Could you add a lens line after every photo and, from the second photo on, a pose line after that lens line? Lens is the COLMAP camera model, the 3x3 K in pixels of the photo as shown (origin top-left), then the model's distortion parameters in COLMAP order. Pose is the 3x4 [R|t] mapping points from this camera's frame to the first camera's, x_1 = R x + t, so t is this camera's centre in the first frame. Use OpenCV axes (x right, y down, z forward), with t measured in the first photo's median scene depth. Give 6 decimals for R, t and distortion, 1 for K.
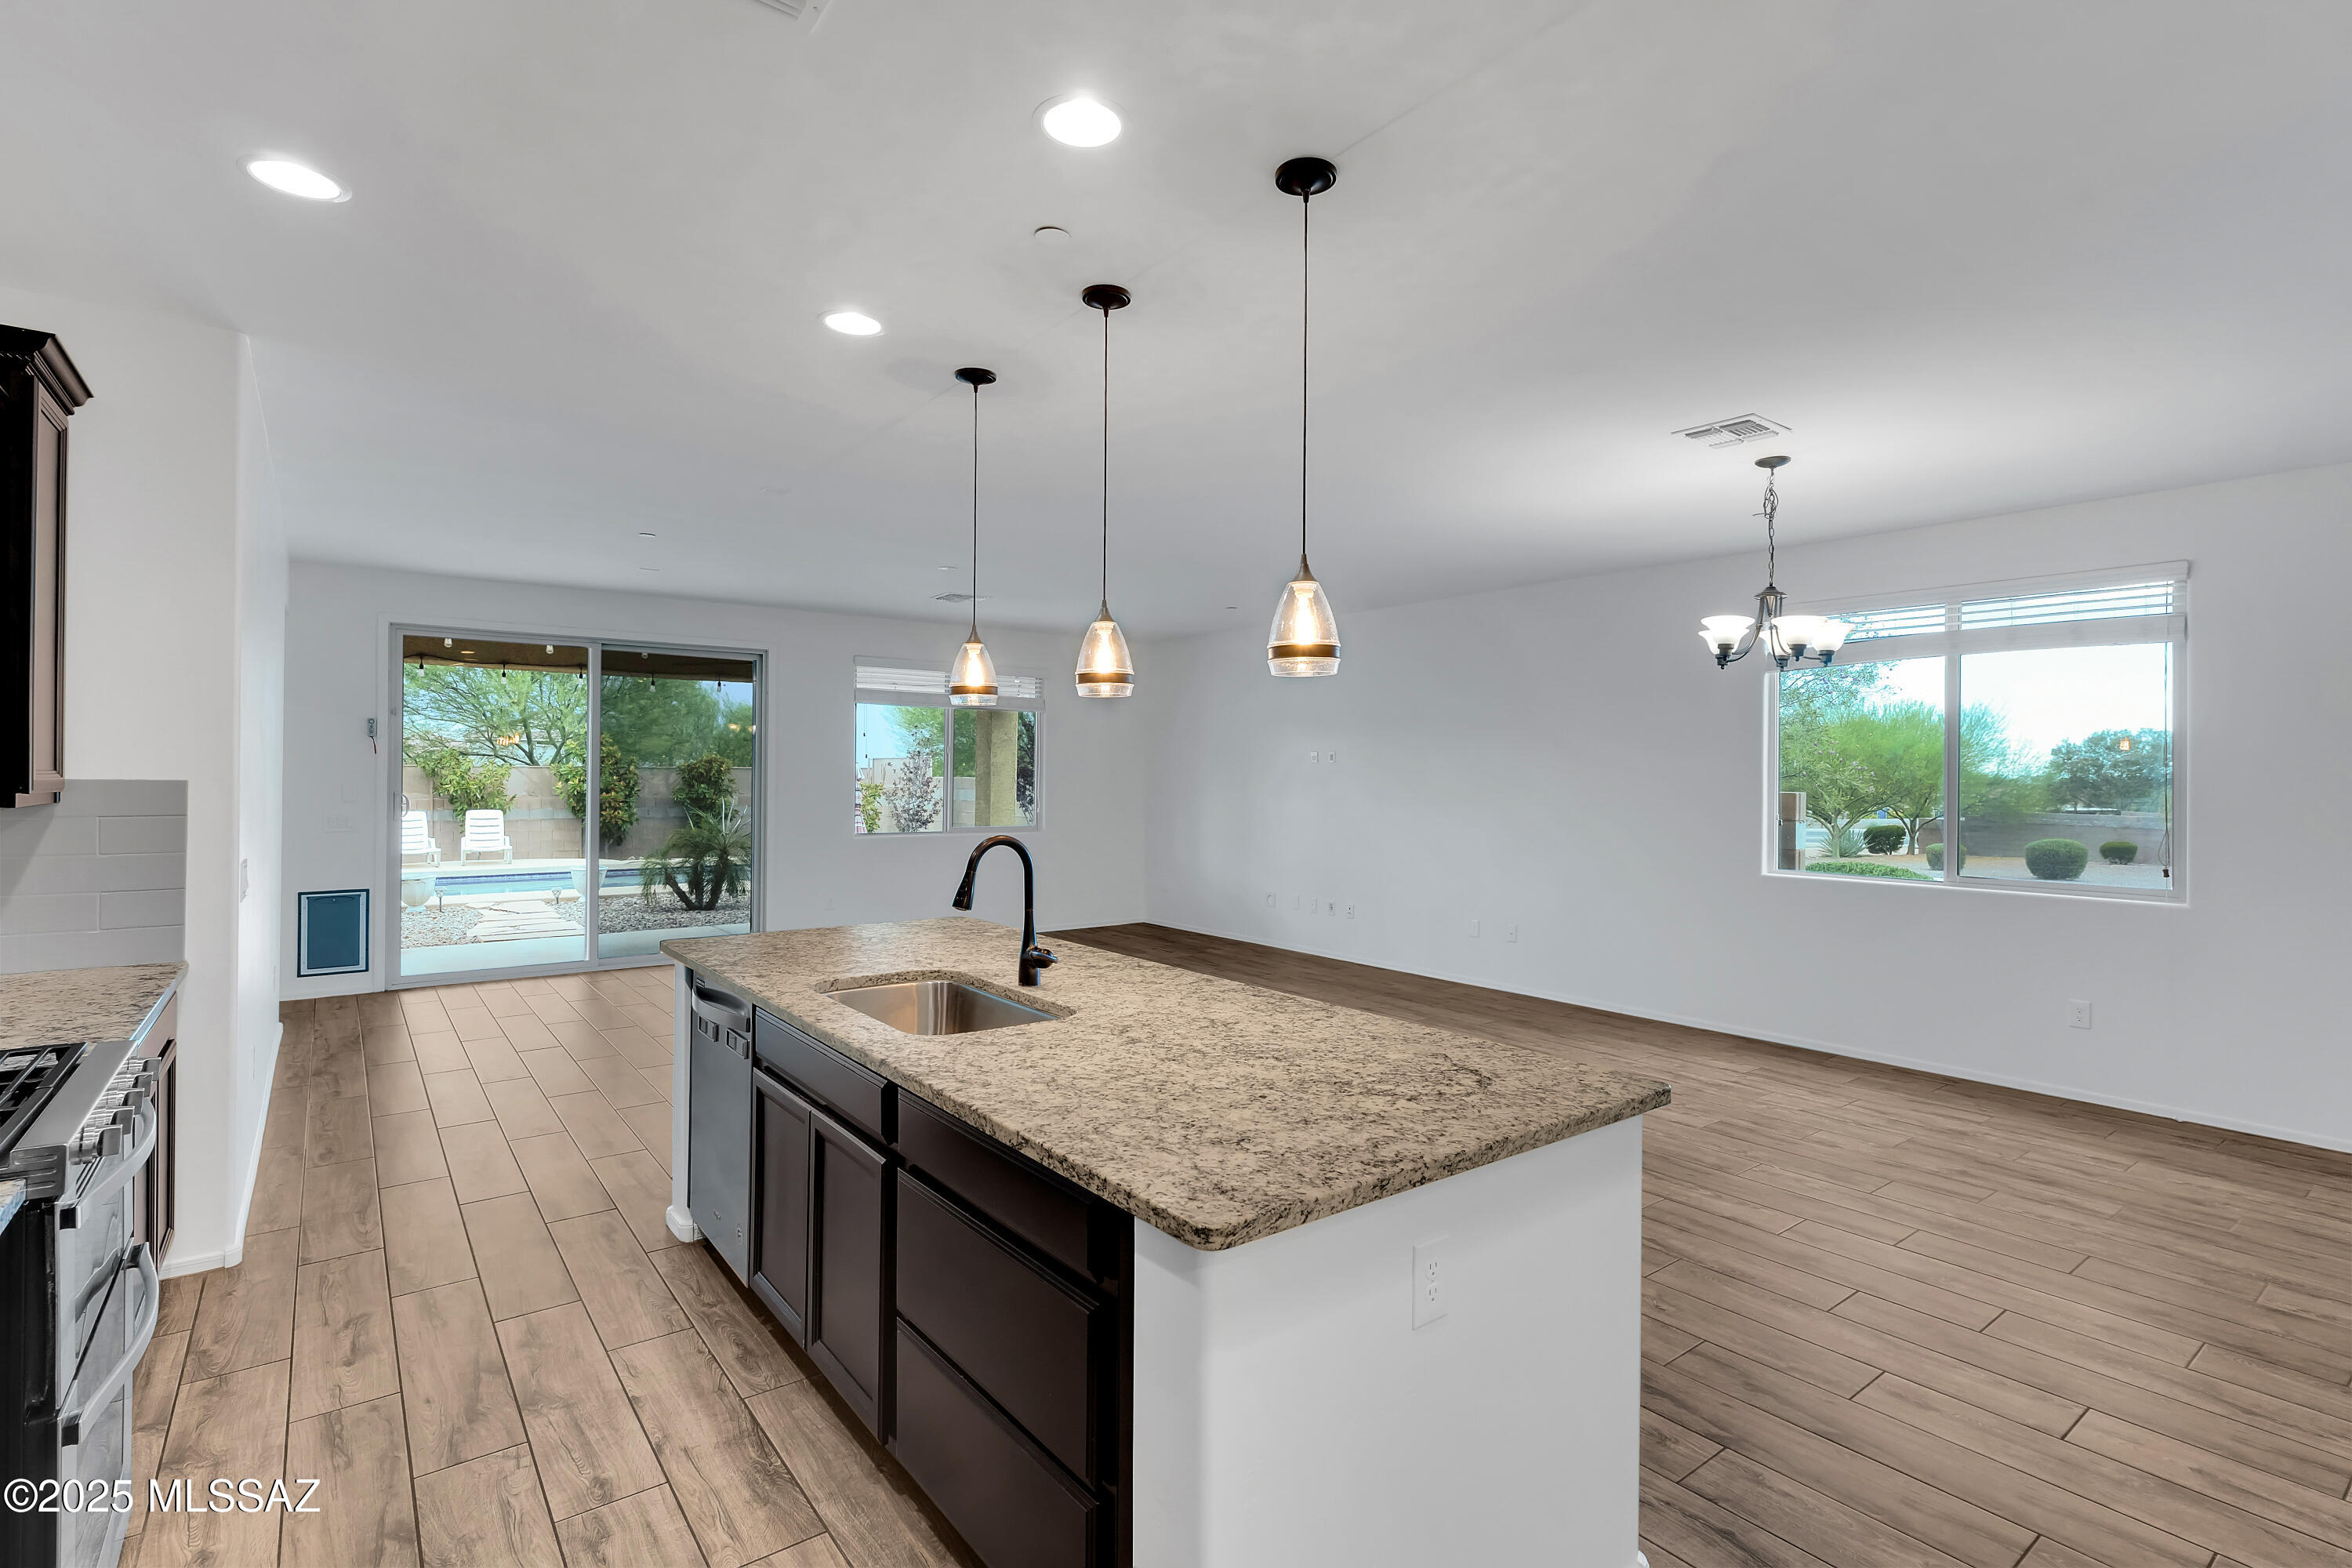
lens RADIAL K [[1113.3, 0, 1198.0], [0, 1113.3, 771.2], [0, 0, 1]] dist [0.002042, -0.000460]
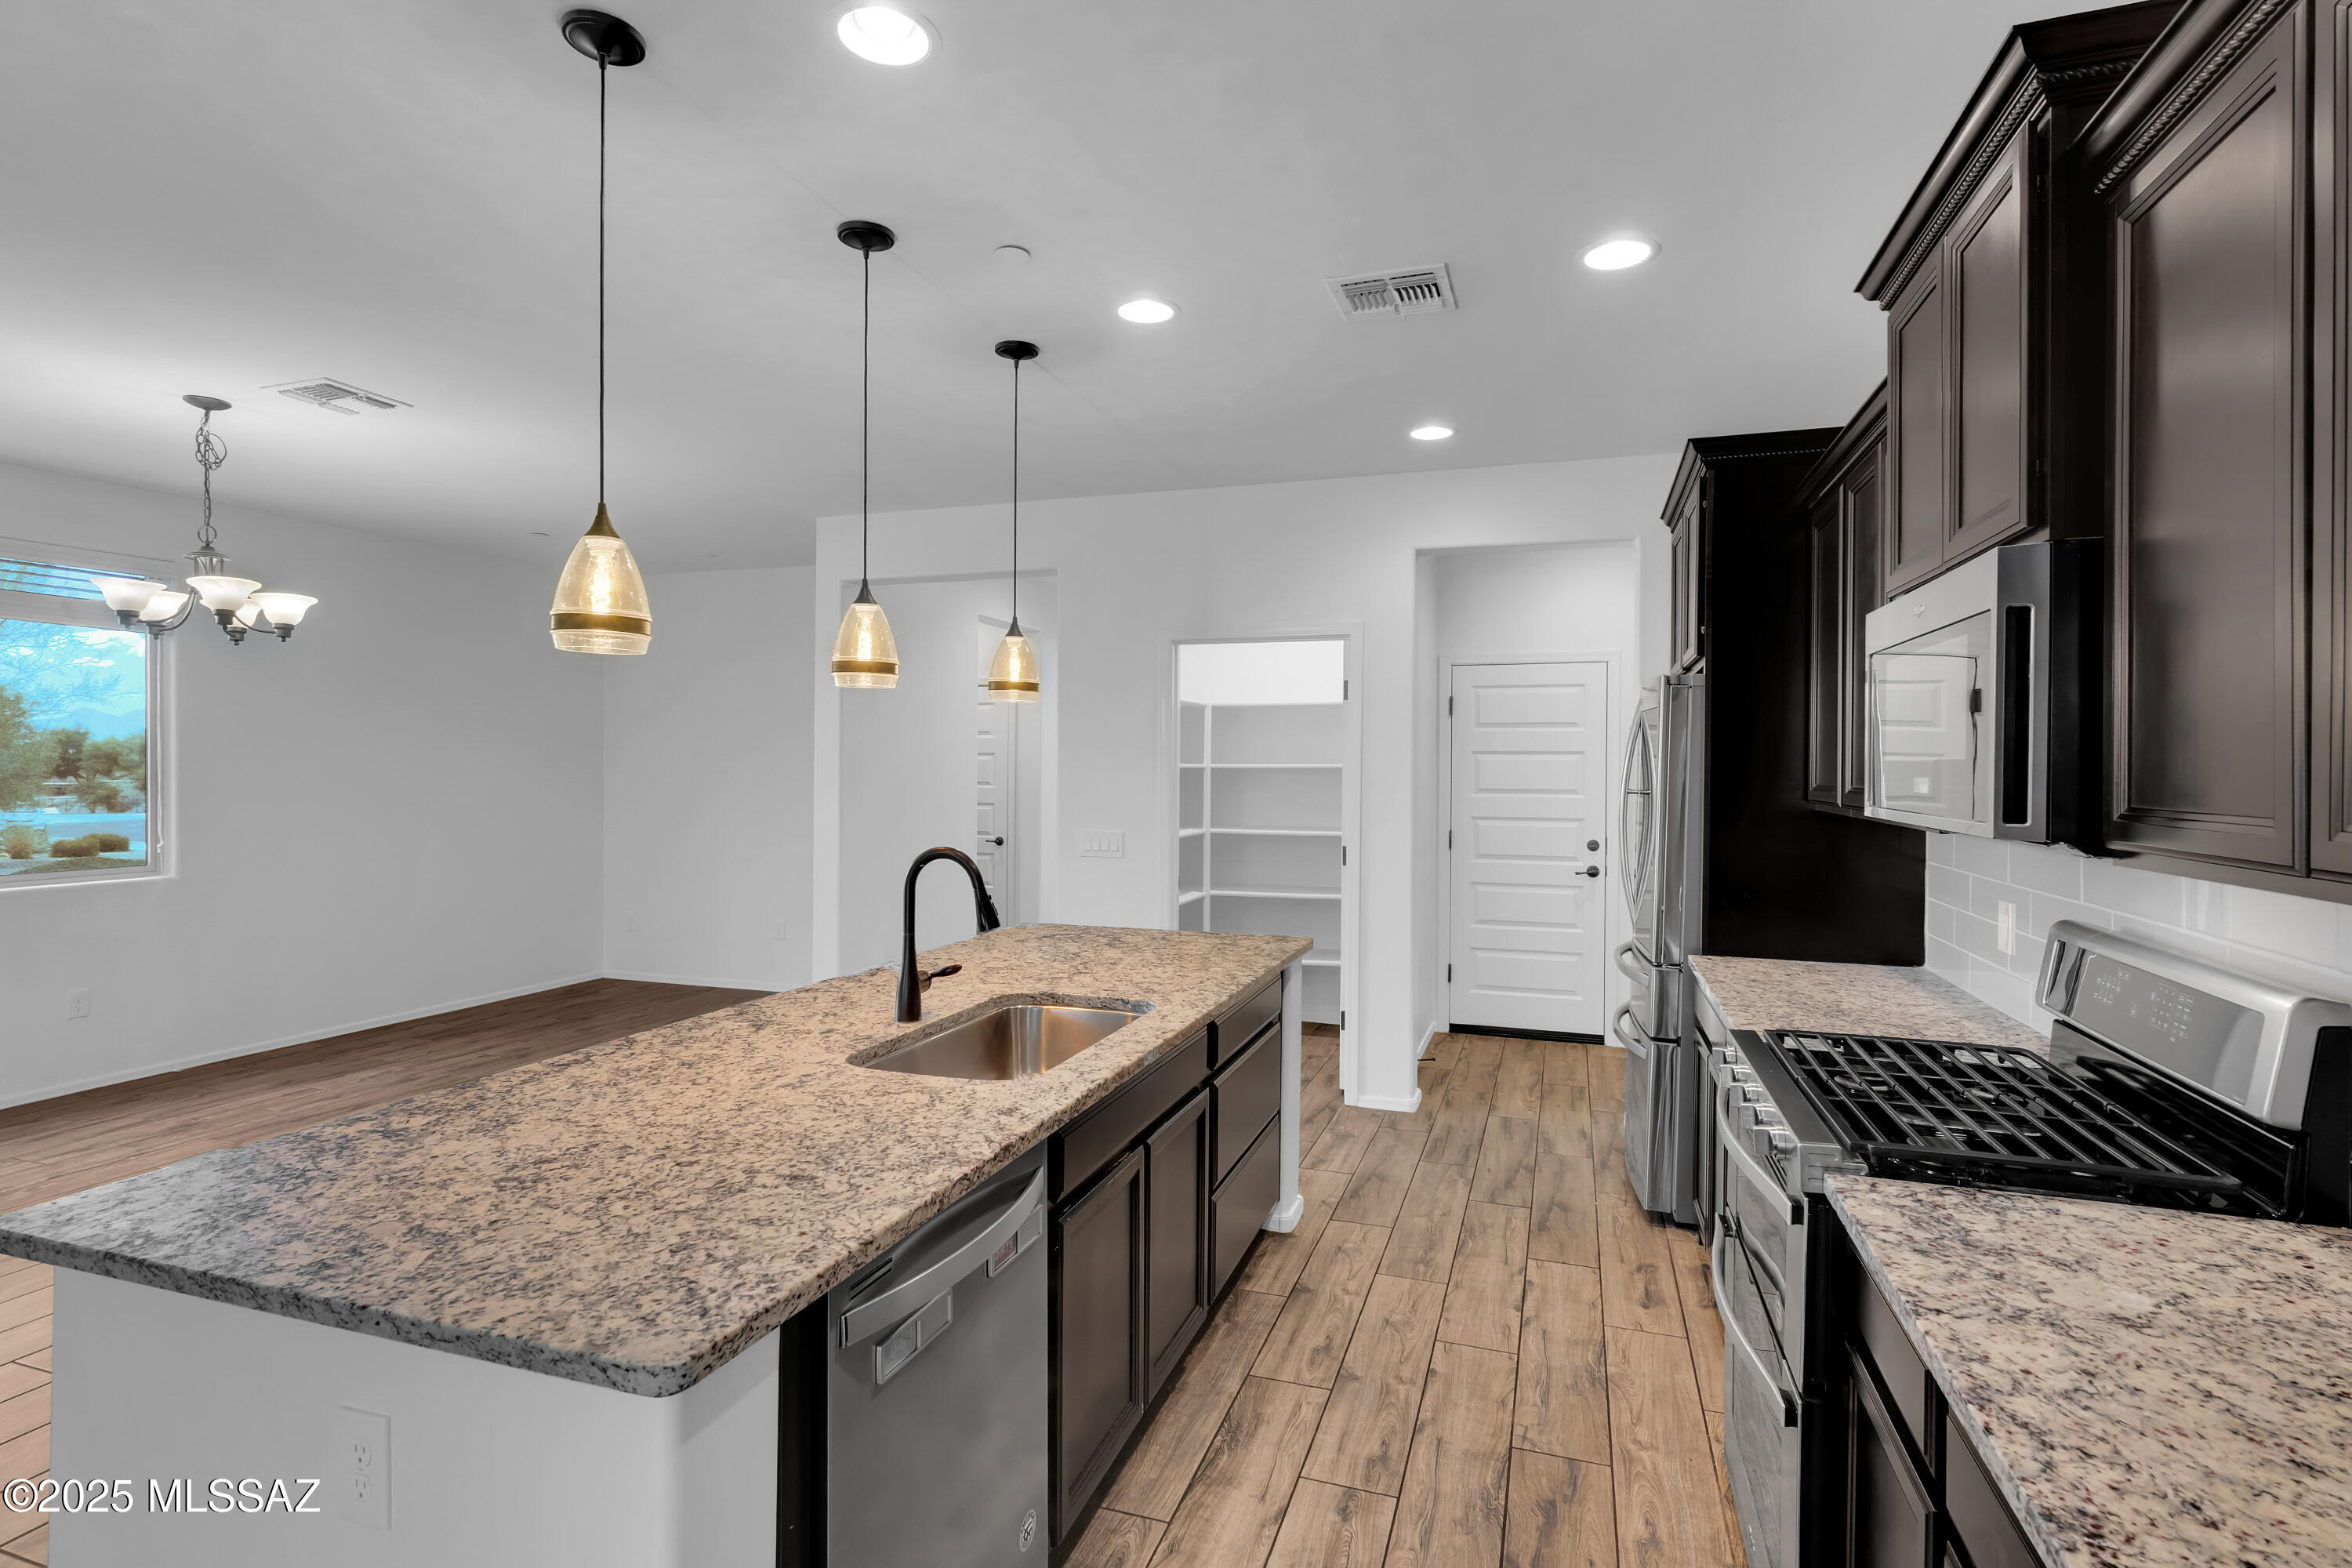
lens RADIAL K [[1138.4, 0, 1200.6], [0, 1138.4, 752.4], [0, 0, 1]] dist [0.002276, -0.000126]
pose [[-0.559060, -0.003252, 0.829121, -1.010862], [-0.008717, 0.999960, -0.001956, -0.016496], [-0.829081, -0.008321, -0.559066, 1.306722]]
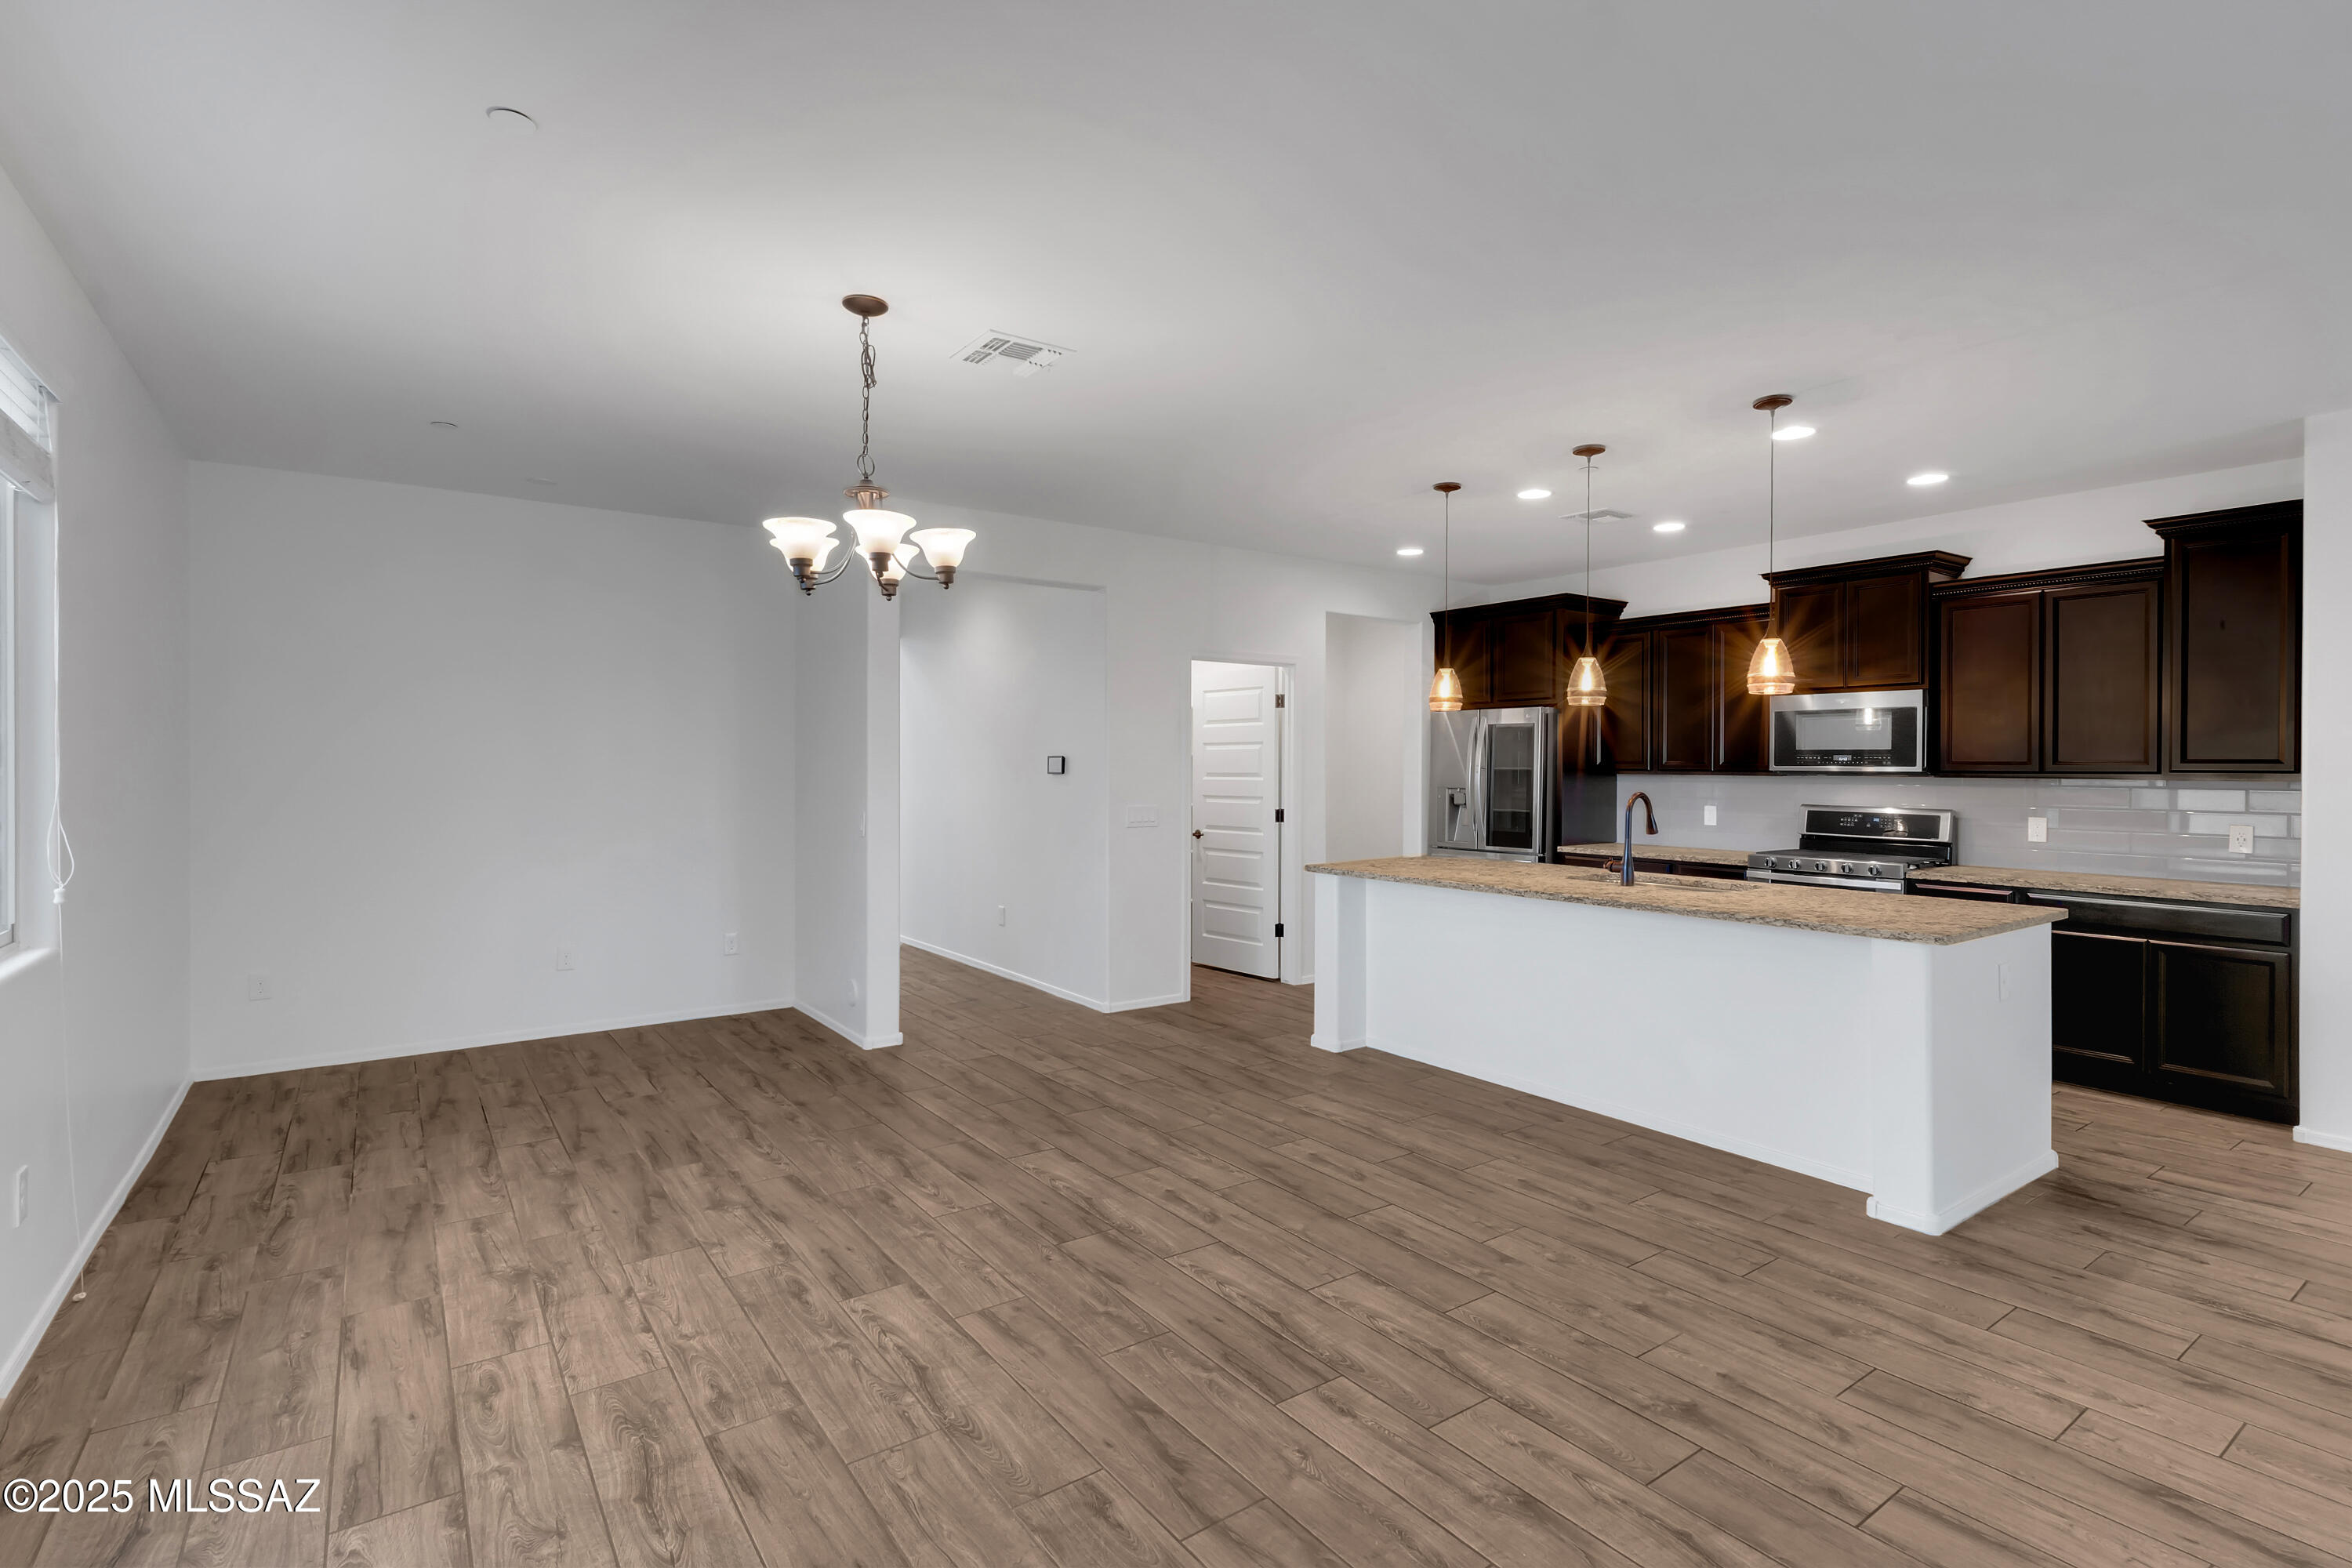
lens RADIAL K [[1113.3, 0, 1198.0], [0, 1113.3, 771.2], [0, 0, 1]] dist [0.002042, -0.000460]
pose [[-0.999410, -0.011987, 0.032179, 0.419765], [-0.011892, 0.999924, 0.003163, 0.028018], [-0.032214, 0.002778, -0.999477, 2.627089]]
